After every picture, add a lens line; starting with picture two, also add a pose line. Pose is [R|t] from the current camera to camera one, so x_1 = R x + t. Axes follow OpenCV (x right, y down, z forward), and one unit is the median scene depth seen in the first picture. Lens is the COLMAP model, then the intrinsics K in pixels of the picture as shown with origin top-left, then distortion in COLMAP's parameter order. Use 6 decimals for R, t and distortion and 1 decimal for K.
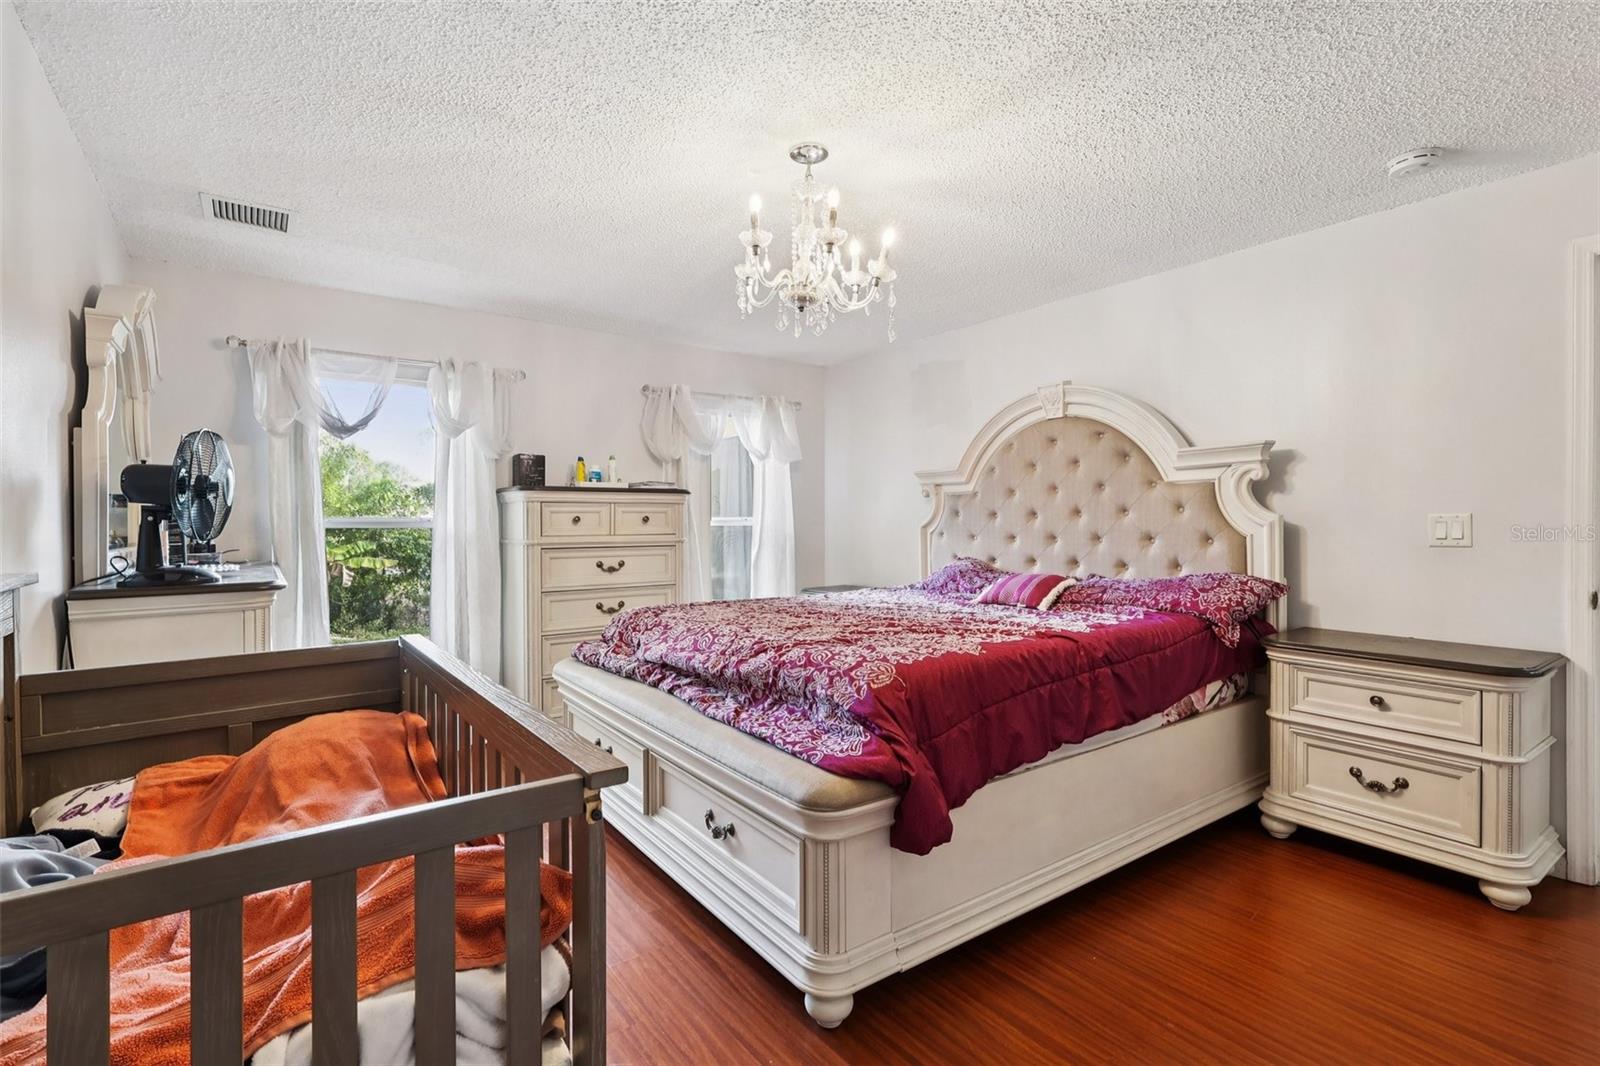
lens RADIAL K [[738.2, 0, 801.9], [0, 738.2, 530.0], [0, 0, 1]] dist [-0.007735, 0.000990]
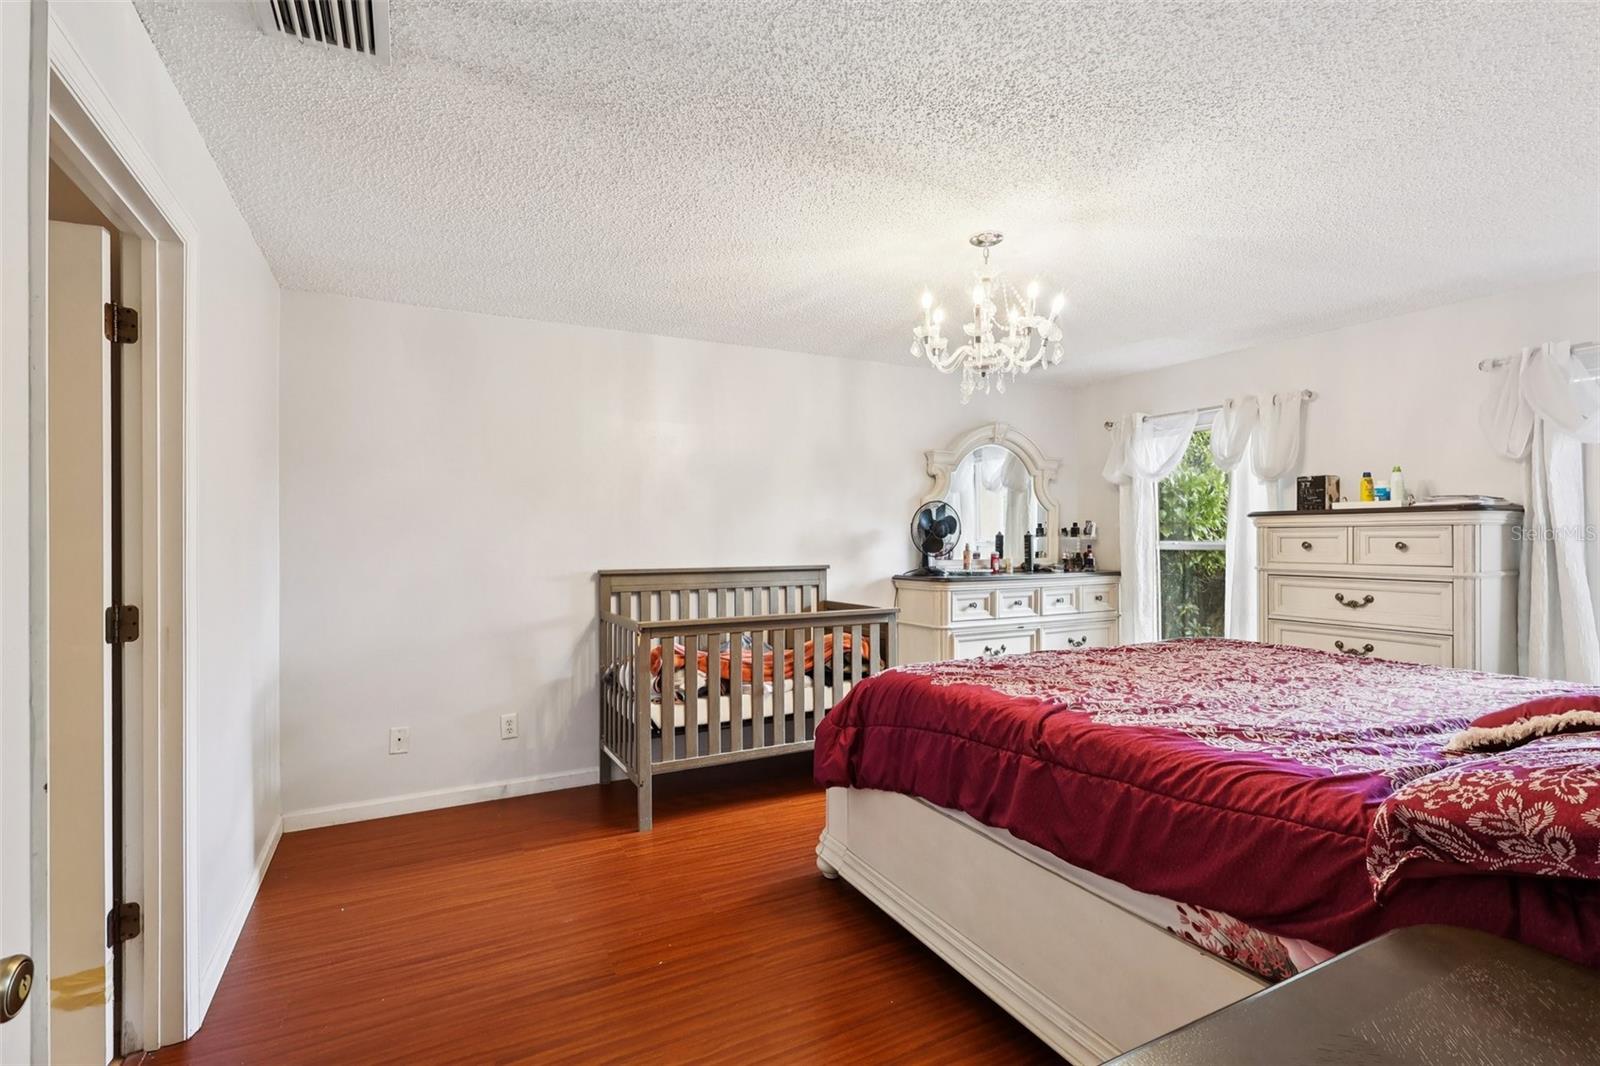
lens RADIAL K [[738.2, 0, 800.4], [0, 738.2, 534.3], [0, 0, 1]] dist [-0.007735, 0.000990]
pose [[-0.150683, -0.001614, -0.988581, 0.692927], [-0.007747, 0.999970, -0.000452, -0.022808], [0.988552, 0.007590, -0.150691, 0.508612]]
